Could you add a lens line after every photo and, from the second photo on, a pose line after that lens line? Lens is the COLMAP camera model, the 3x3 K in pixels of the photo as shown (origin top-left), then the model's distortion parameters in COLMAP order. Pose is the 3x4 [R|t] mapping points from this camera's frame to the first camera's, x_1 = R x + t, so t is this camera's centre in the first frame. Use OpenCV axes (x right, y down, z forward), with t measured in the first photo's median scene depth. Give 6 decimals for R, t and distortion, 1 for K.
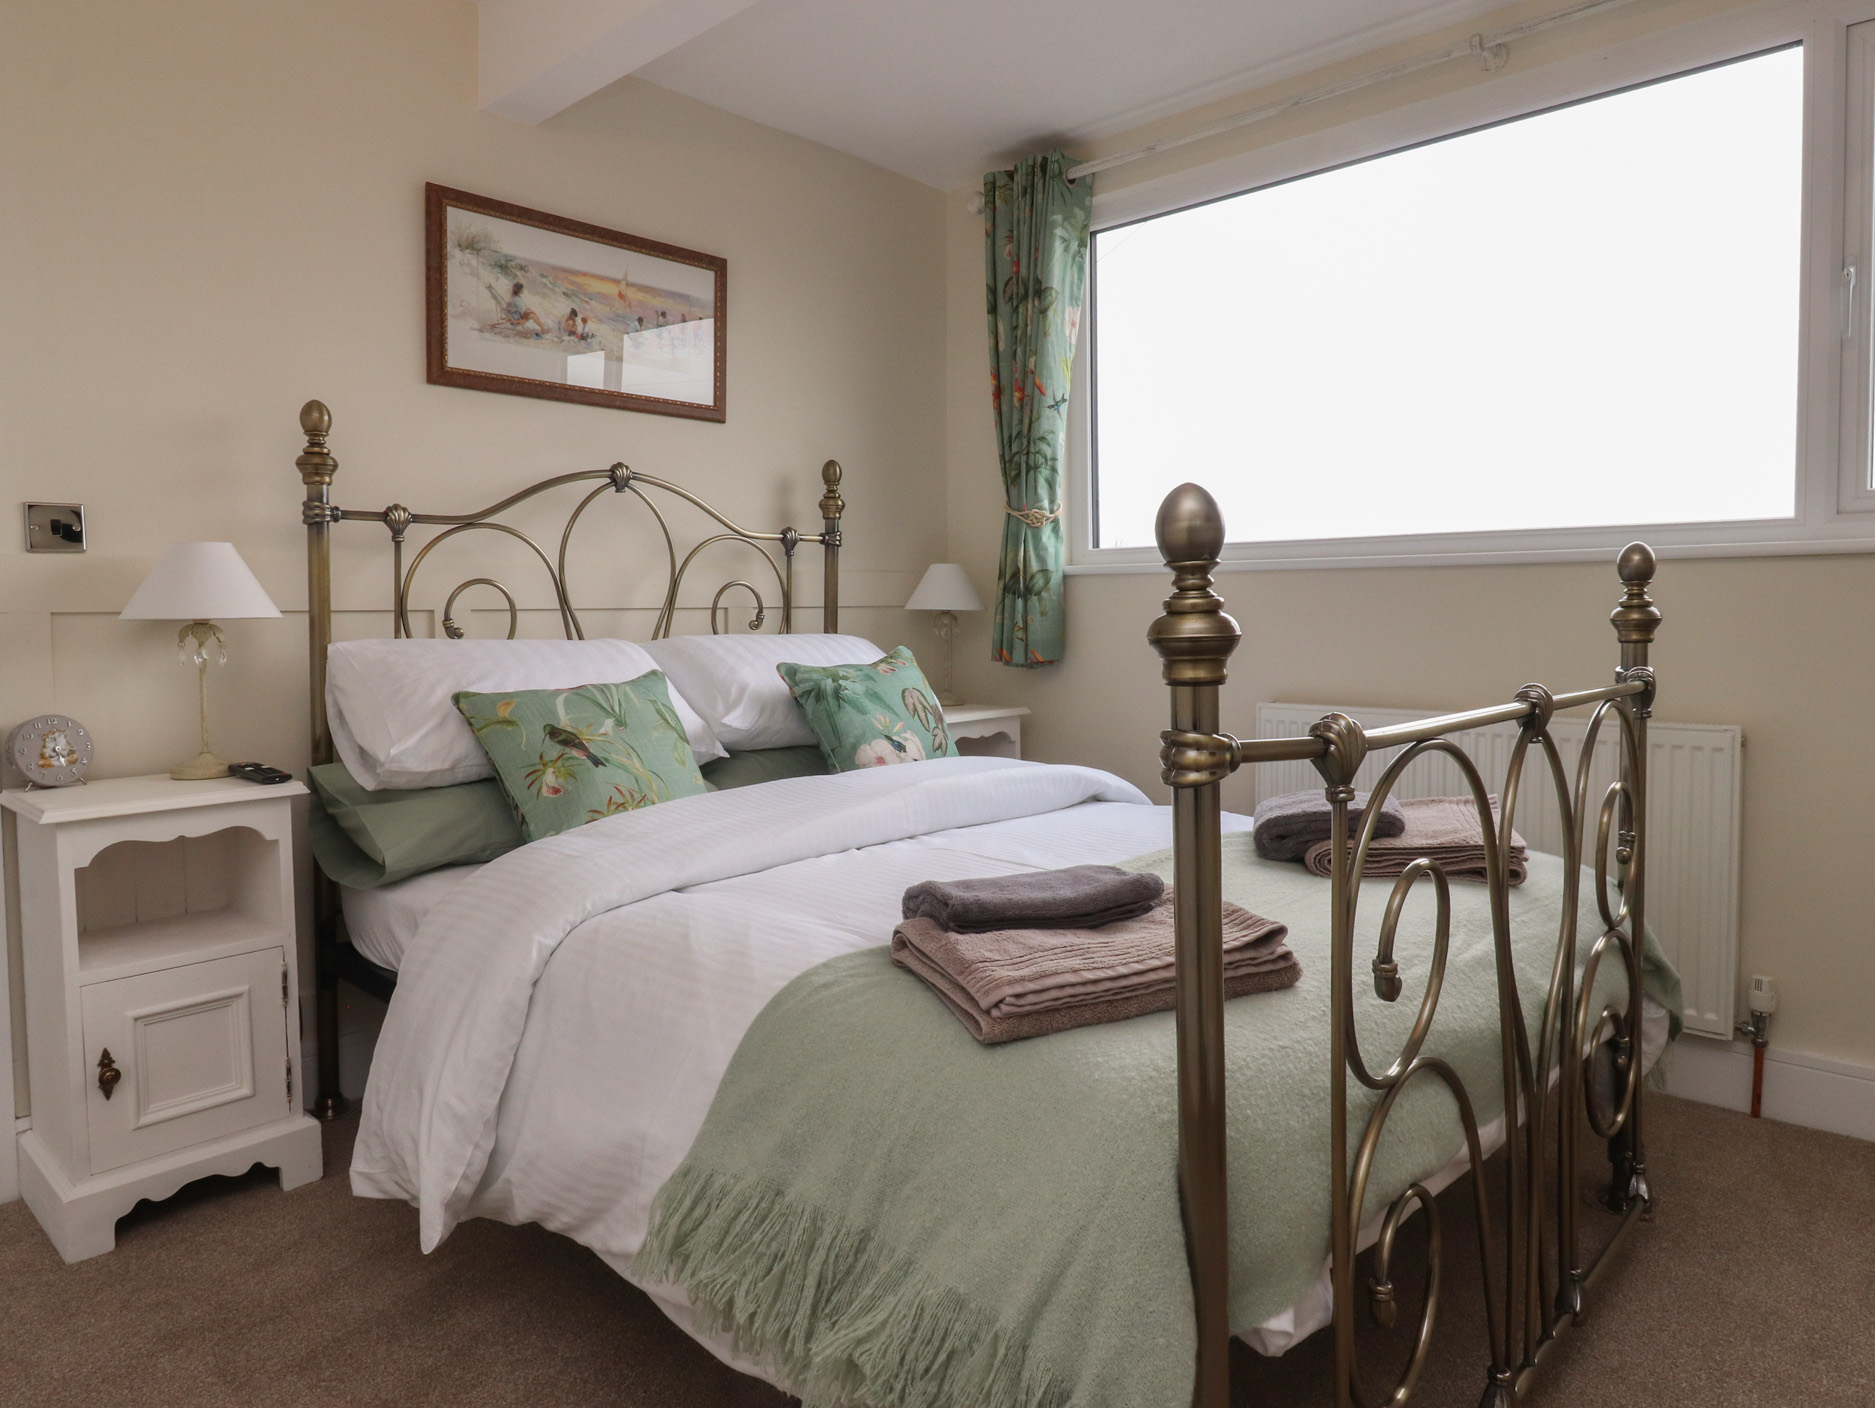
lens RADIAL K [[1174.0, 0, 965.1], [0, 1174.0, 695.0], [0, 0, 1]] dist [-0.002980, -0.002263]
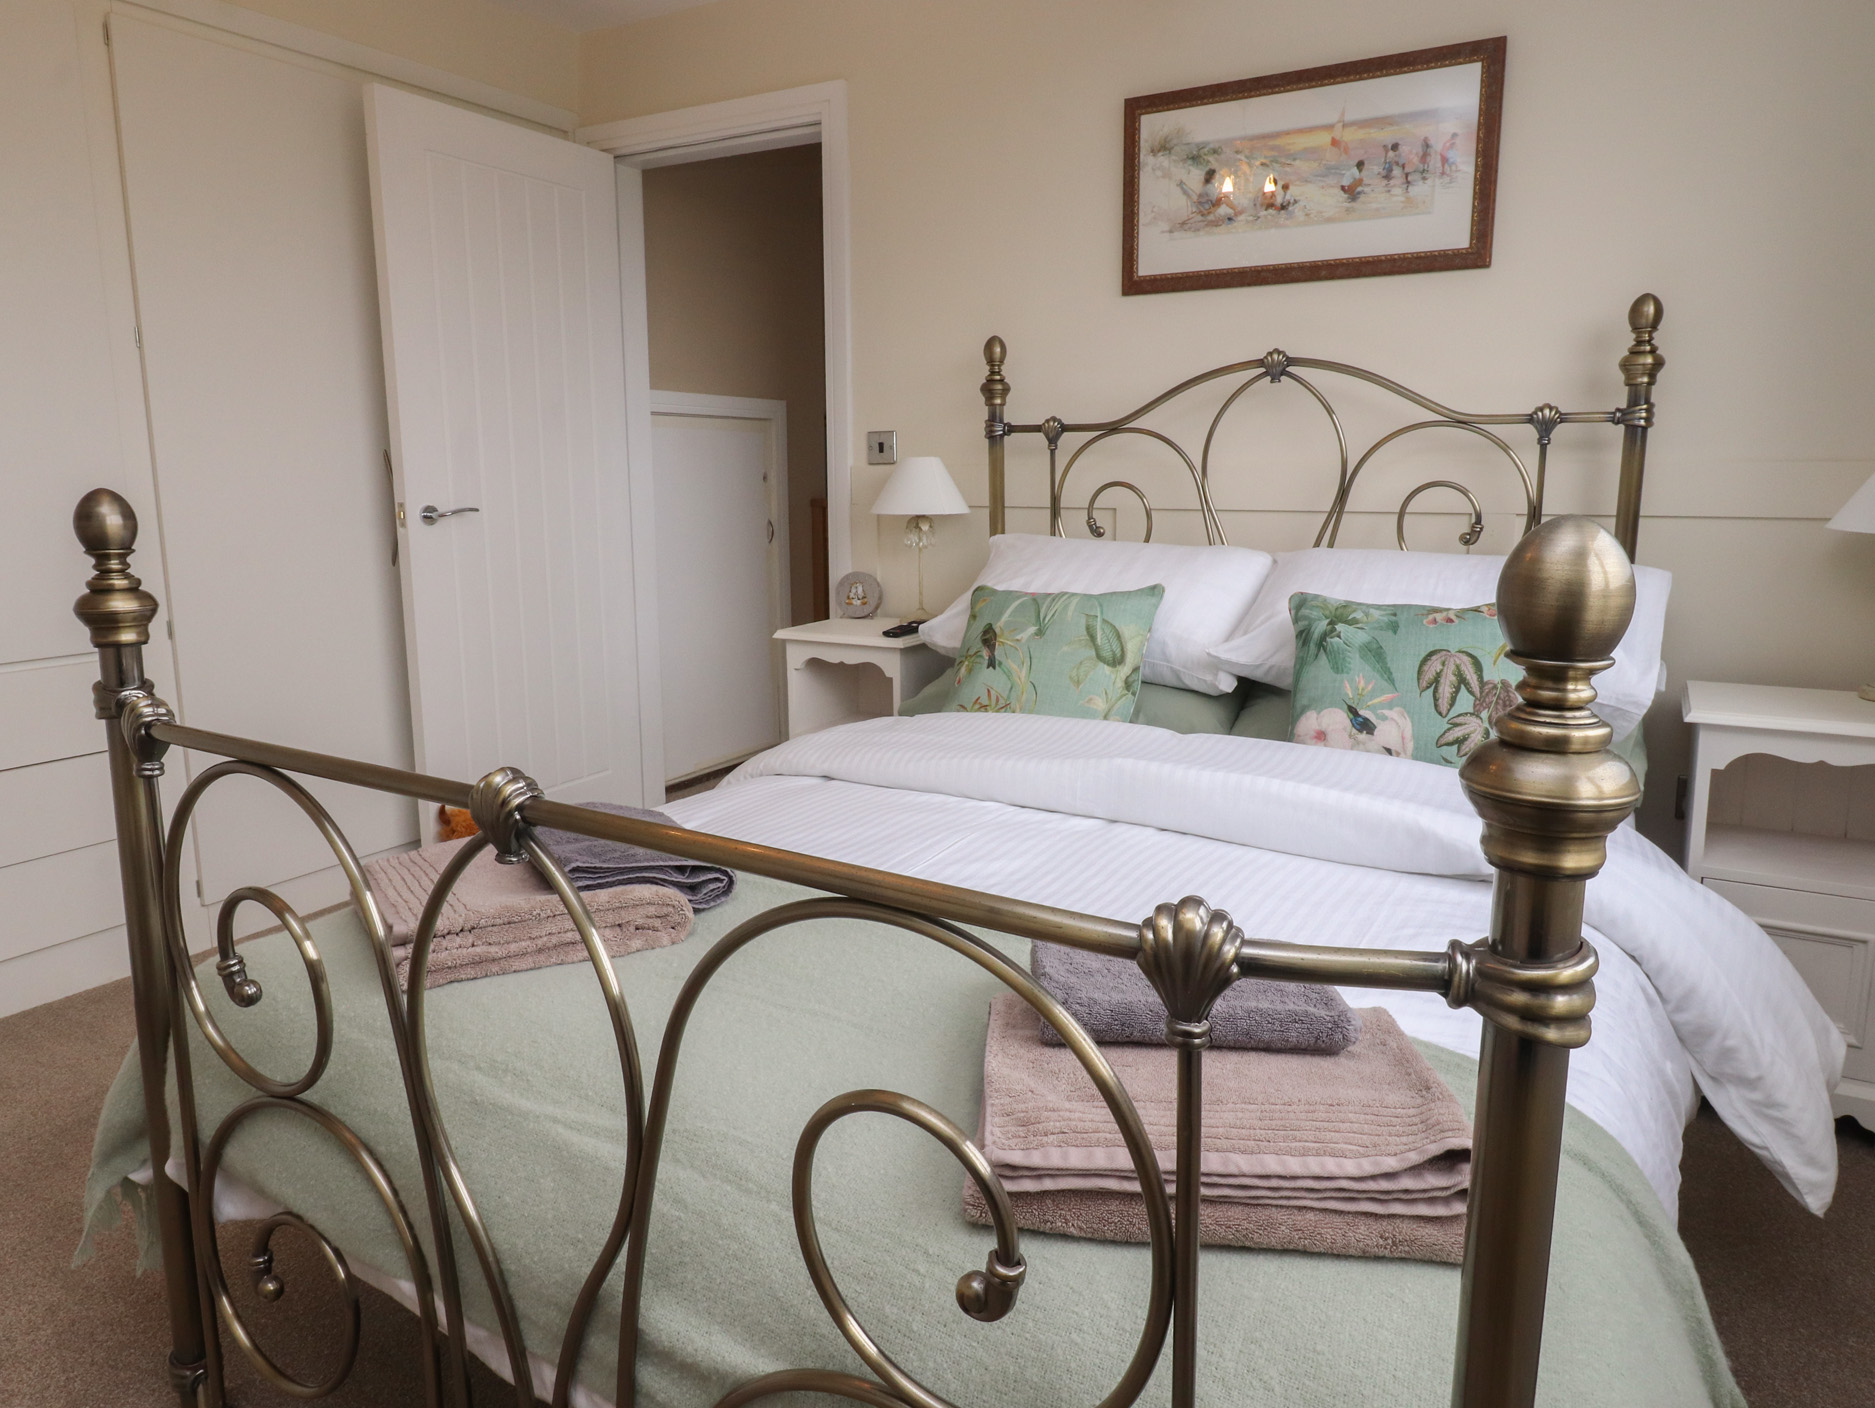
lens RADIAL K [[1174.0, 0, 965.1], [0, 1174.0, 695.0], [0, 0, 1]] dist [-0.002980, -0.002263]
pose [[0.213575, 0.199593, -0.956320, 0.605198], [-0.068144, 0.979566, 0.189226, -0.098923], [0.974547, 0.024753, 0.222811, 0.616624]]
